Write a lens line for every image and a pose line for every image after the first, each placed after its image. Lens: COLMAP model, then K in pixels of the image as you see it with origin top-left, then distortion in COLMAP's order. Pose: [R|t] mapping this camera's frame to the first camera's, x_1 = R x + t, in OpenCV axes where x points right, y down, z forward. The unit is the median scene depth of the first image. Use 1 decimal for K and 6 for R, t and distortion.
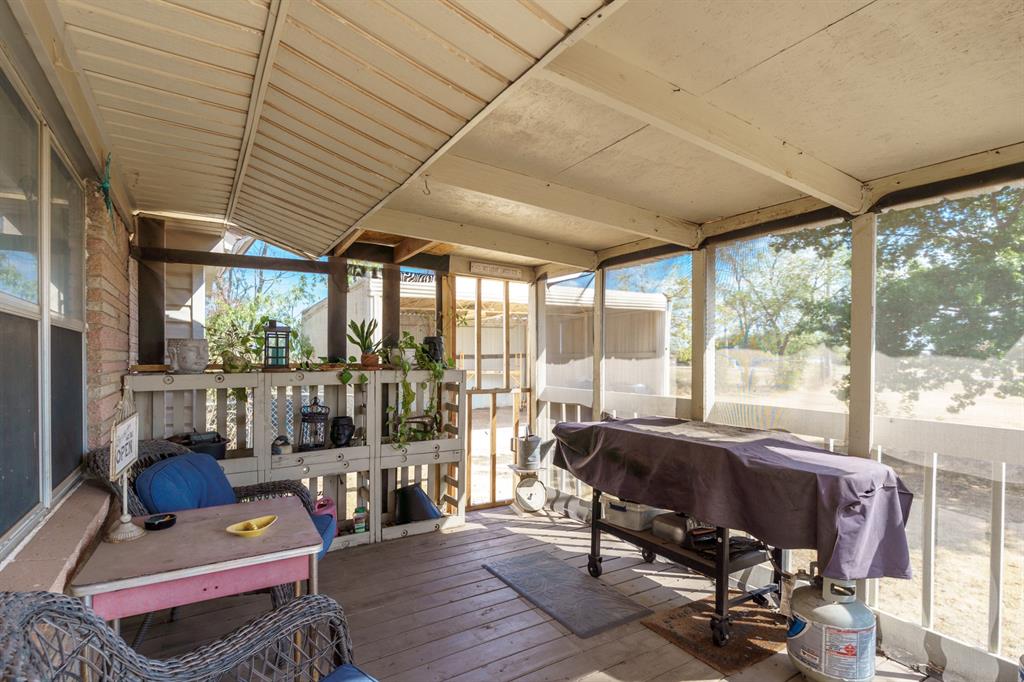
lens RADIAL K [[488.8, 0, 510.7], [0, 488.8, 359.2], [0, 0, 1]] dist [-0.016054, -0.000158]
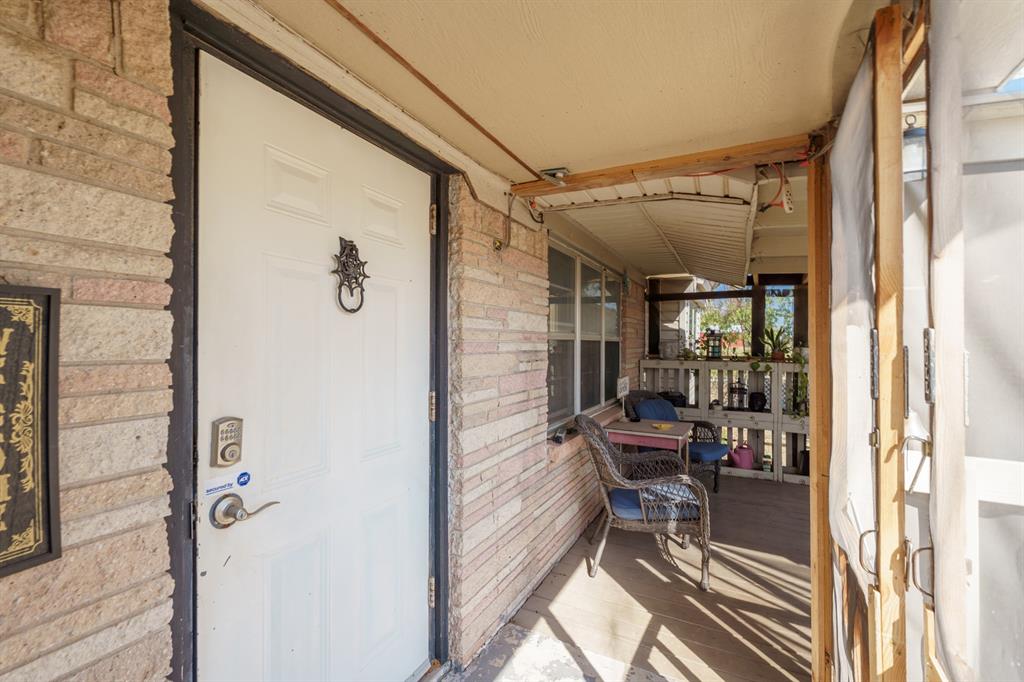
lens RADIAL K [[447.6, 0, 512.0], [0, 447.6, 341.0], [0, 0, 1]] dist [-0.000324, 0.000030]
pose [[0.503497, 0.004192, -0.863987, 0.495342], [-0.011038, 0.999938, -0.001581, -0.031891], [0.863927, 0.010333, 0.503512, -0.375233]]
